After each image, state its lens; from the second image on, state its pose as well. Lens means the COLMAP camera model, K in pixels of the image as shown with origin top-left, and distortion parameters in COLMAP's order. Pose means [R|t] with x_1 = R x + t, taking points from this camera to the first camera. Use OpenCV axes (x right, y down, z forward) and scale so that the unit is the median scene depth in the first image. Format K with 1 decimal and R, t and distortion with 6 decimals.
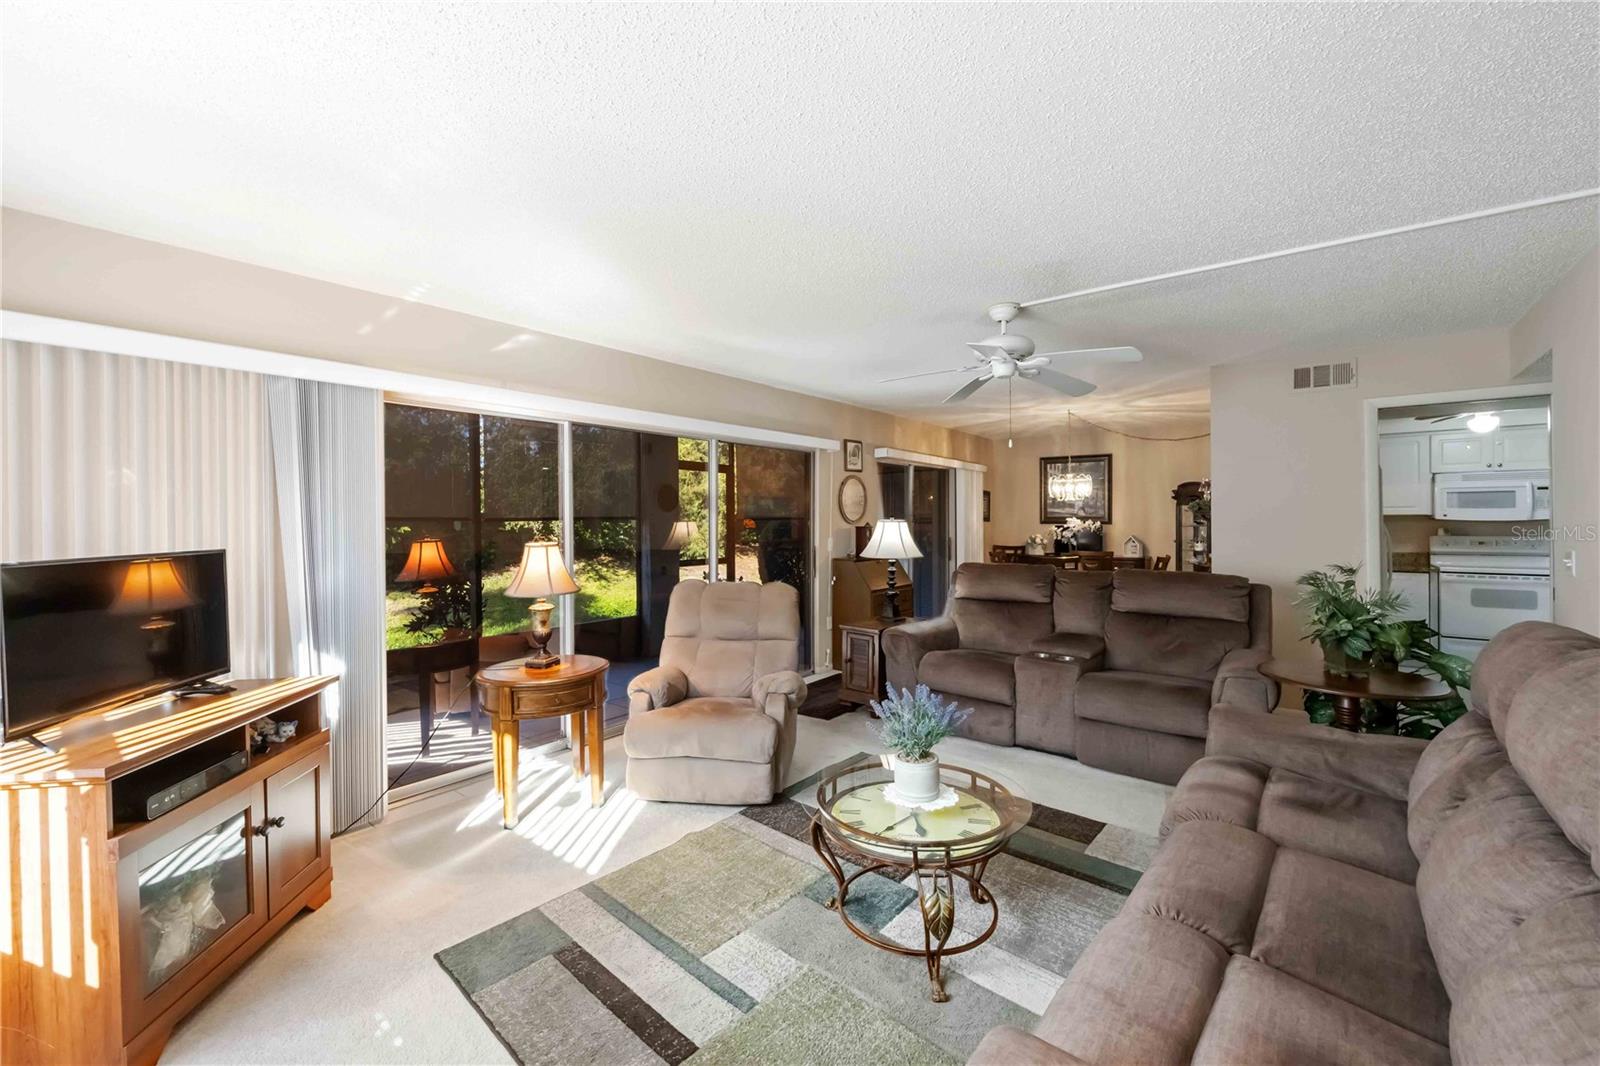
lens RADIAL K [[657.8, 0, 791.7], [0, 657.8, 525.4], [0, 0, 1]] dist [-0.002459, 0.000951]
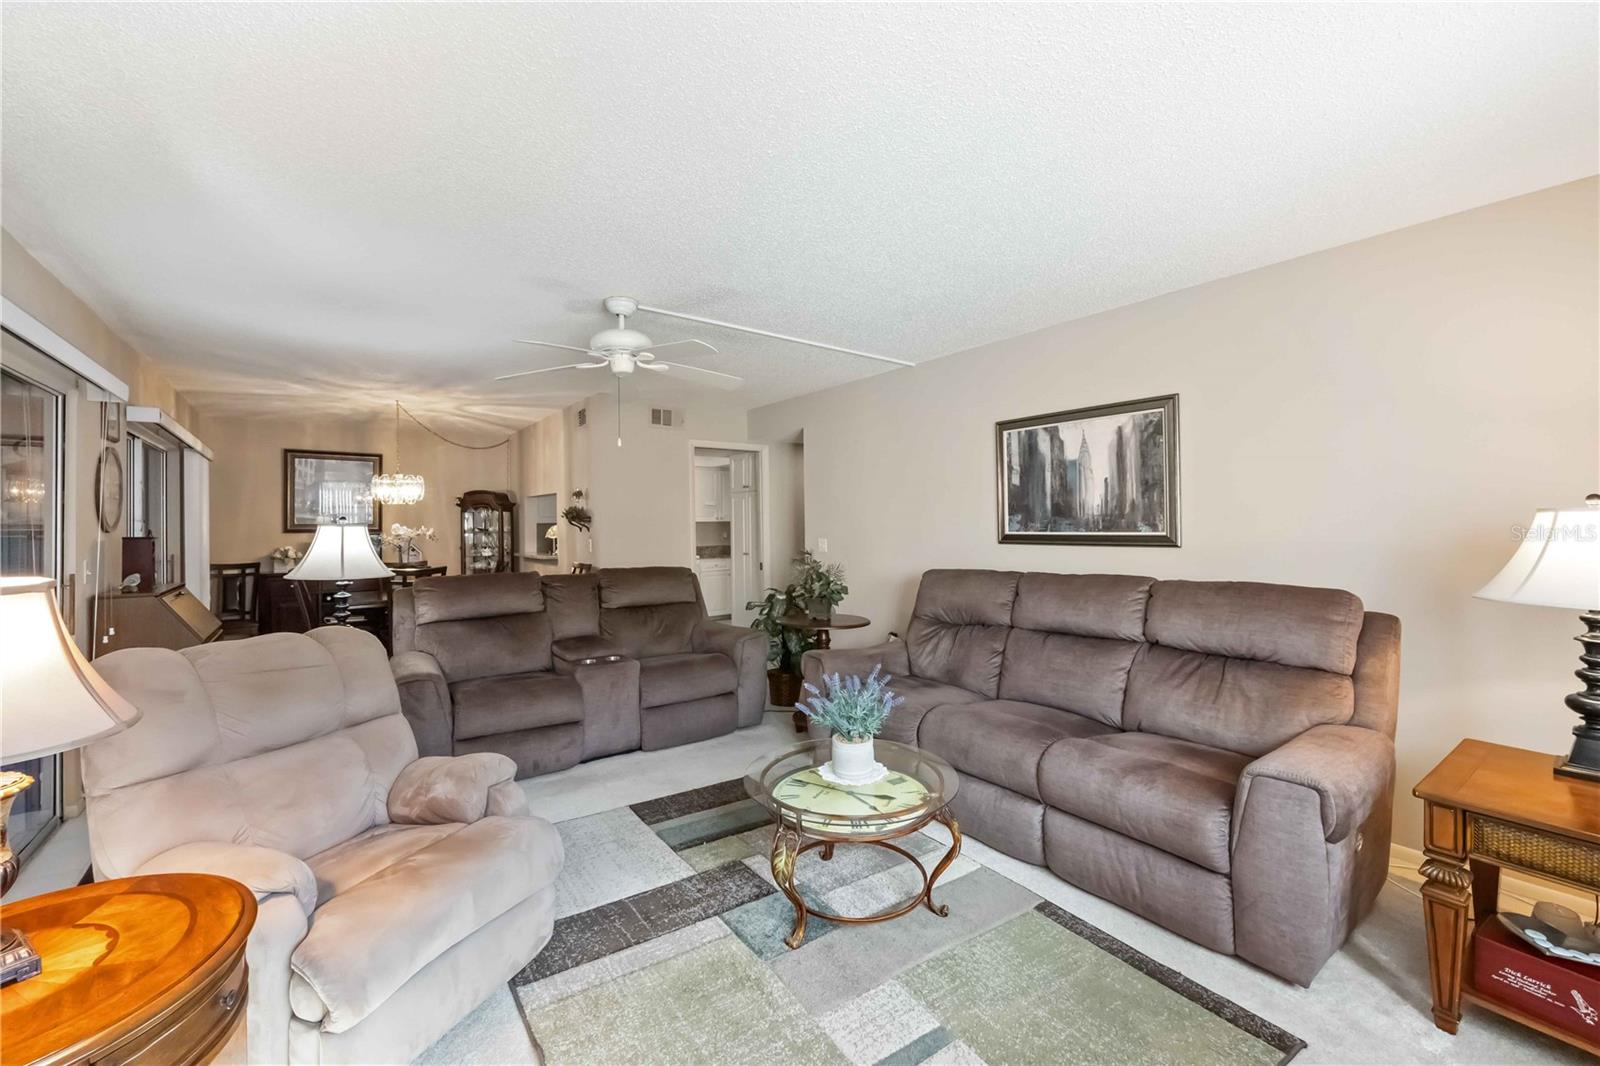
lens RADIAL K [[657.8, 0, 798.1], [0, 657.8, 524.4], [0, 0, 1]] dist [-0.002459, 0.000951]
pose [[0.256286, 0.000449, 0.966601, -0.430834], [0.018278, 0.999819, -0.005311, 0.004748], [-0.966428, 0.019029, 0.256231, 0.399647]]
